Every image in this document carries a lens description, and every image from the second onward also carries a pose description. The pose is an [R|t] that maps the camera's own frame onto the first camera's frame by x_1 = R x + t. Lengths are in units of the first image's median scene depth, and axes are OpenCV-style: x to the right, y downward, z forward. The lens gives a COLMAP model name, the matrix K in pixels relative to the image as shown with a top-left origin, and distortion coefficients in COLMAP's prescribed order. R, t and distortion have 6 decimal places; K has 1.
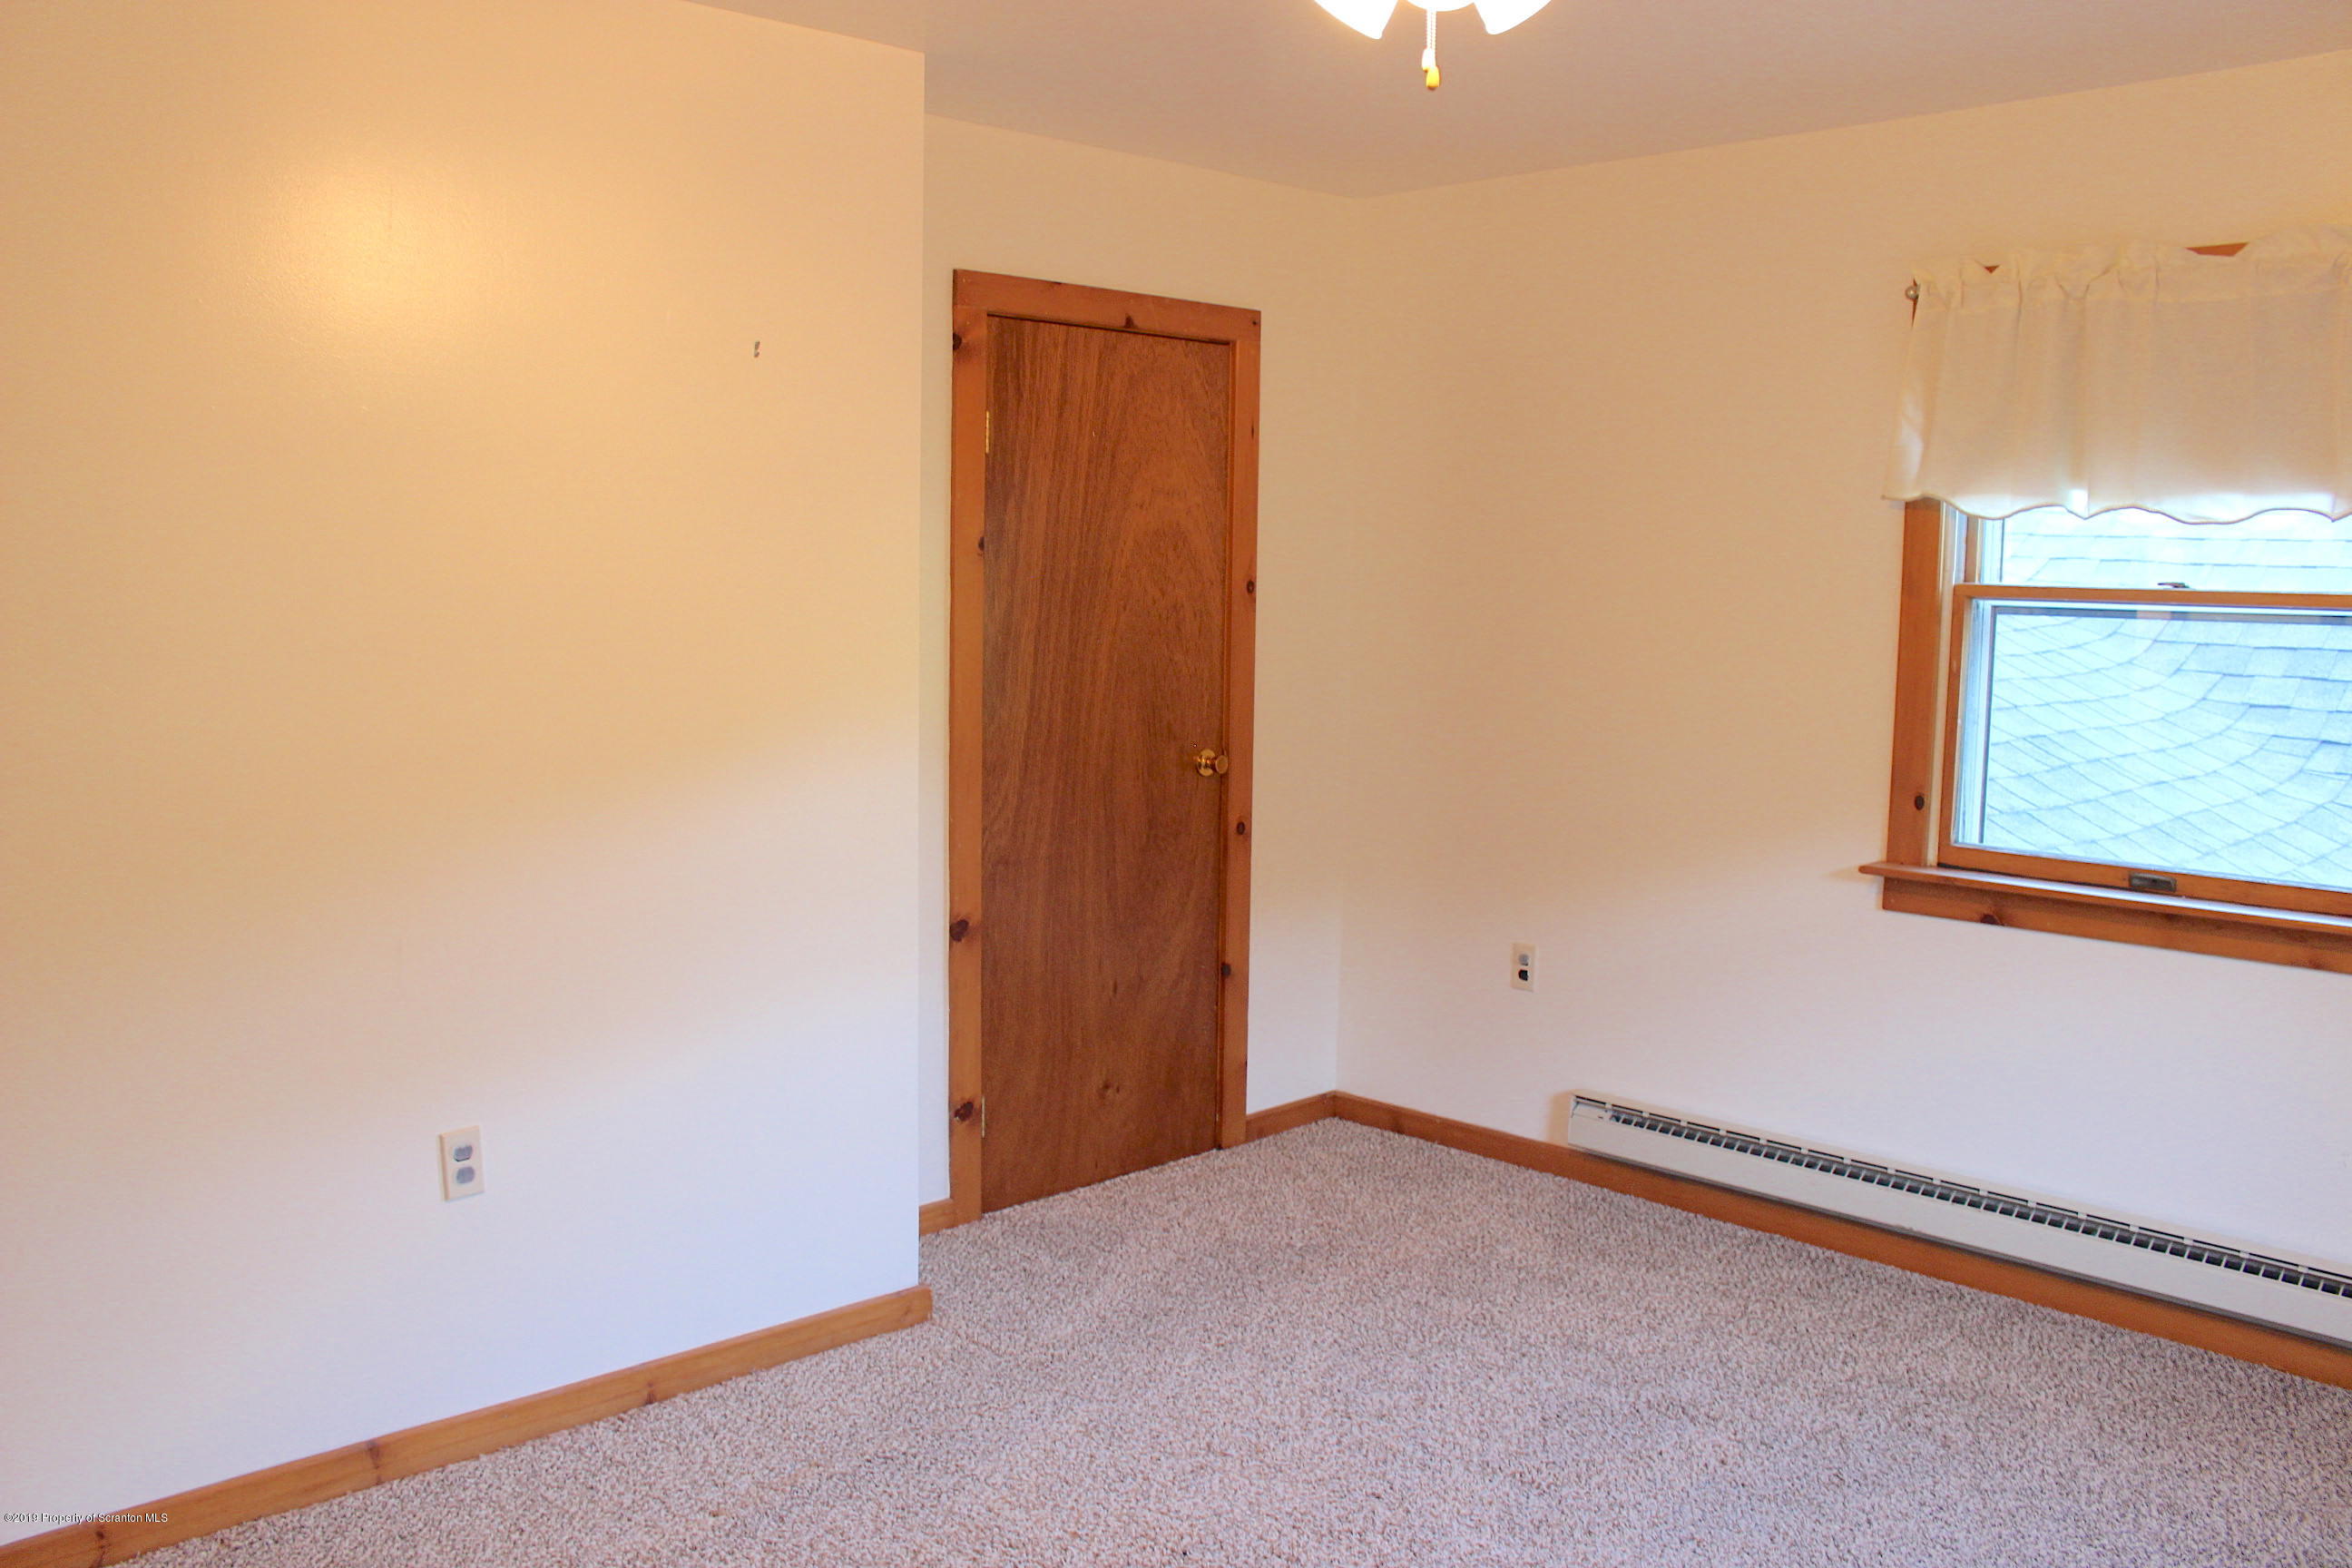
lens RADIAL K [[2034.6, 0, 1176.0], [0, 2034.6, 784.0], [0, 0, 1]] dist [-0.138720, 0.157990]
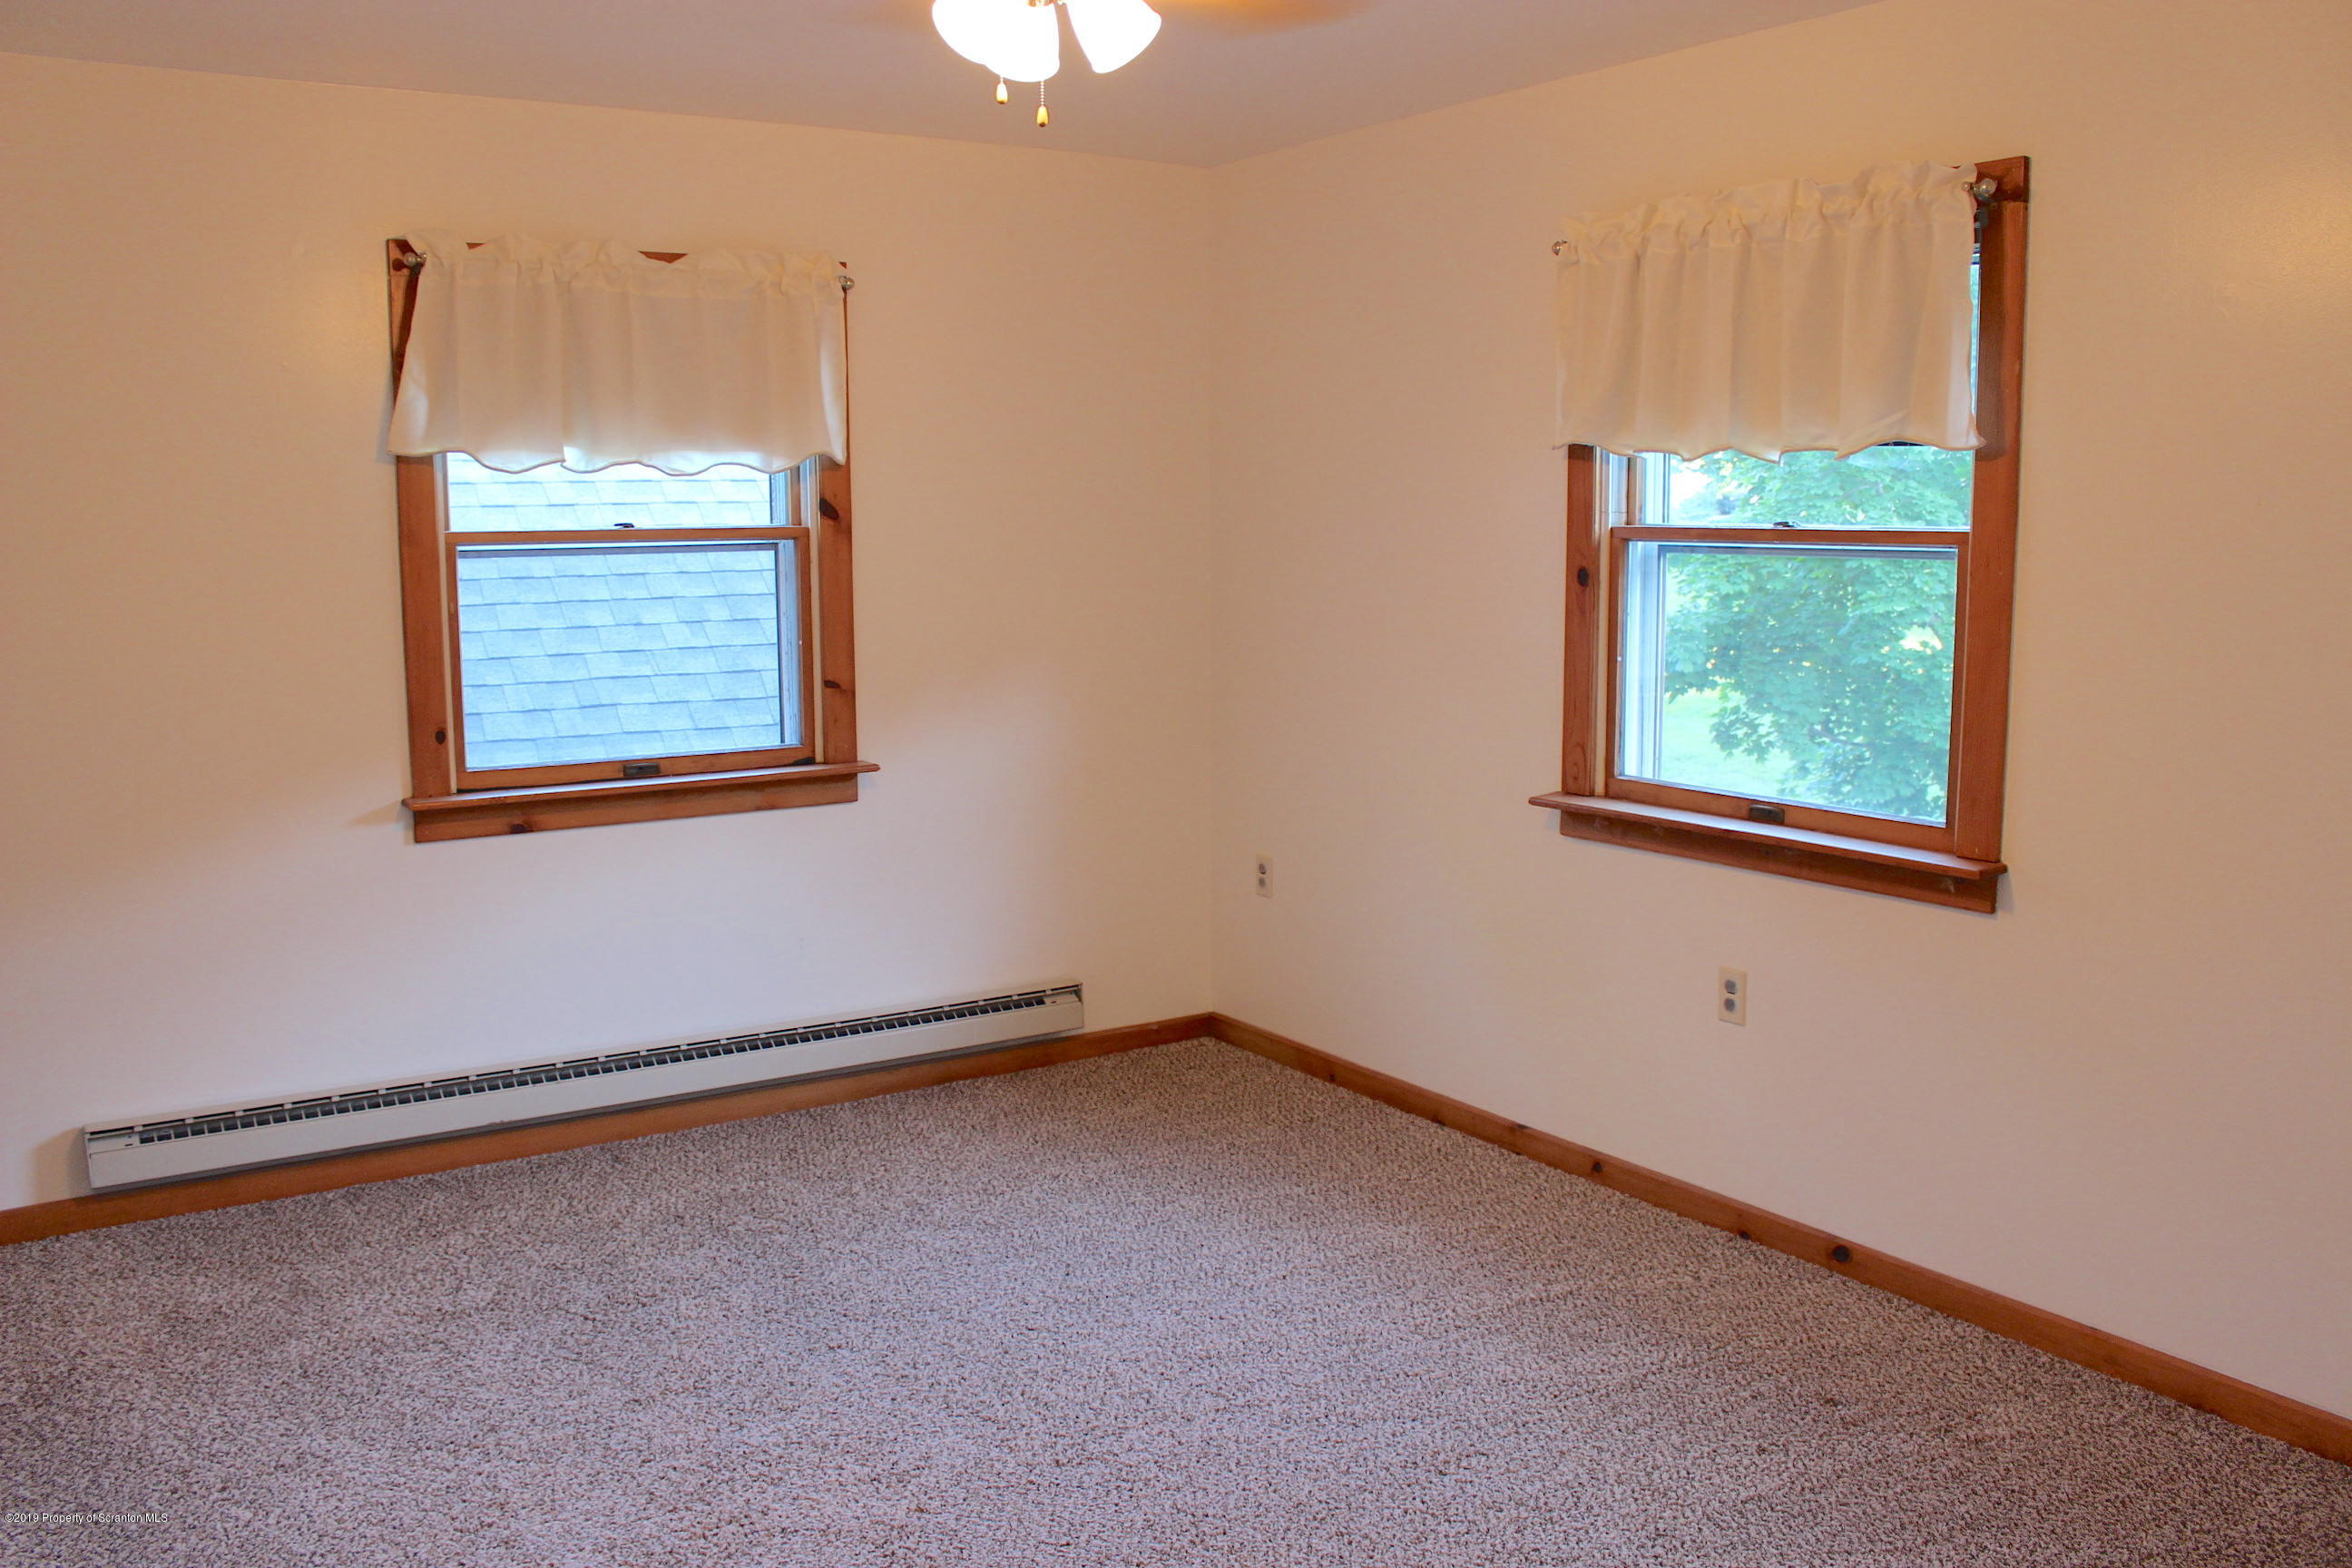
lens RADIAL K [[2034.6, 0, 1176.0], [0, 2034.6, 784.0], [0, 0, 1]] dist [-0.138720, 0.157990]
pose [[0.175434, -0.149559, 0.973065, -0.648097], [0.116404, 0.984611, 0.130348, -0.063977], [-0.977585, 0.090402, 0.190143, 0.437492]]
